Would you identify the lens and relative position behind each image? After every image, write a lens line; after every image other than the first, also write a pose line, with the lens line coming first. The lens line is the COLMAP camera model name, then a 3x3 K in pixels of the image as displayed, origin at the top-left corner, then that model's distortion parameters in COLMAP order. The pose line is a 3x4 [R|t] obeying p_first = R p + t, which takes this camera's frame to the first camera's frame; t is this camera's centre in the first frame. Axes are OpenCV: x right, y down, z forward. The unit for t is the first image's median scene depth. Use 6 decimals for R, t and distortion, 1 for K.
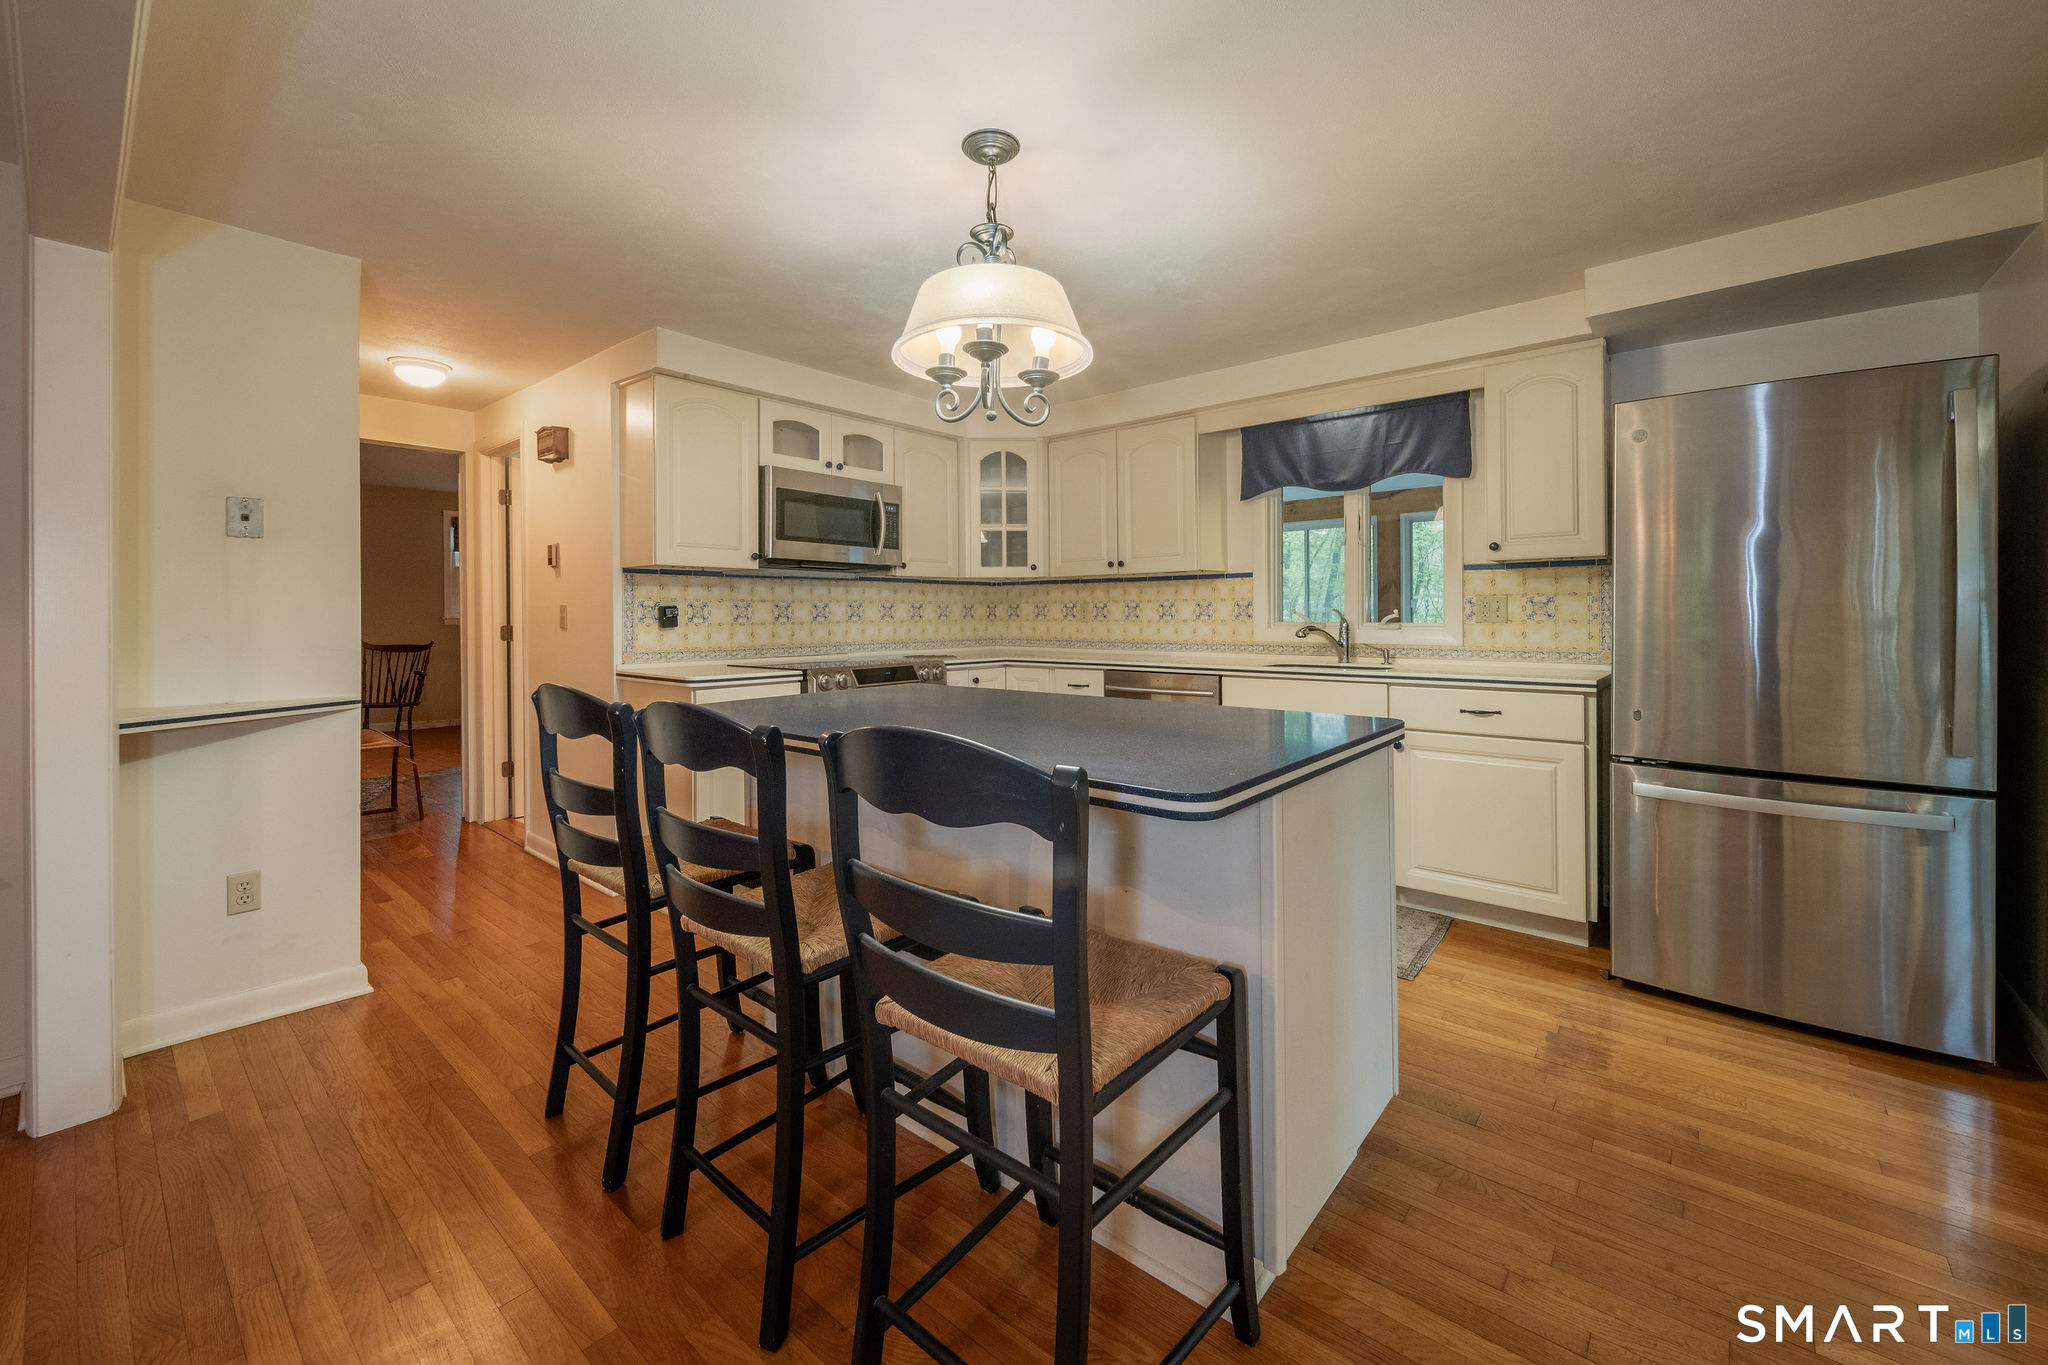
lens RADIAL K [[816.9, 0, 992.0], [0, 816.9, 623.9], [0, 0, 1]] dist [0.009184, -0.000597]
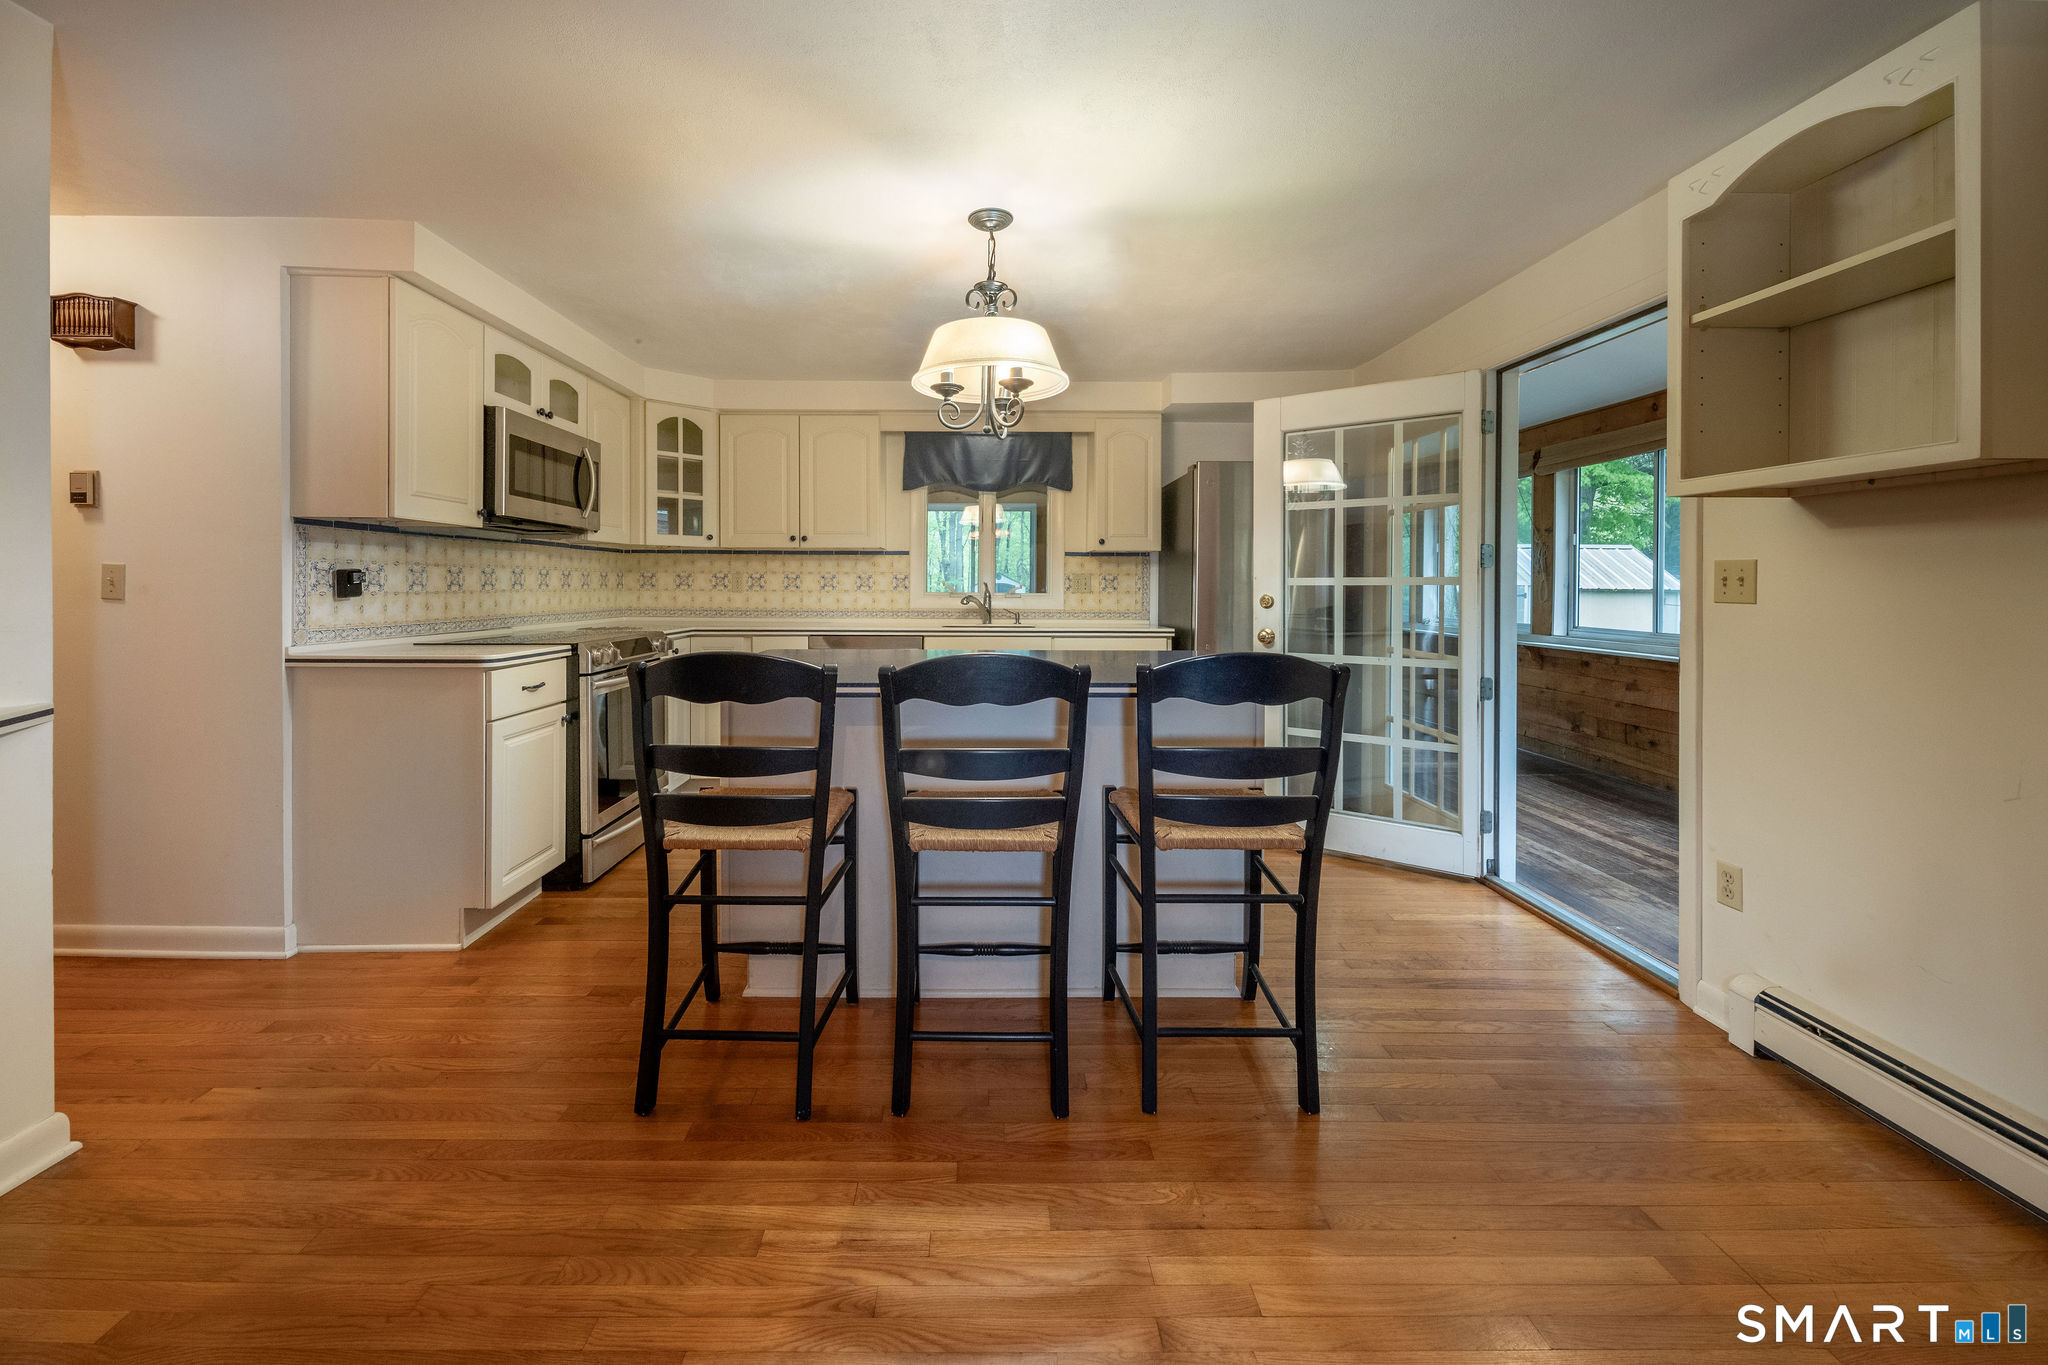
lens RADIAL K [[816.9, 0, 993.6], [0, 816.9, 597.0], [0, 0, 1]] dist [0.009184, -0.000597]
pose [[0.754031, -0.000841, 0.656839, -0.413016], [-0.001231, 0.999996, 0.002694, 0.001312], [-0.656838, -0.002840, 0.754026, 0.012109]]
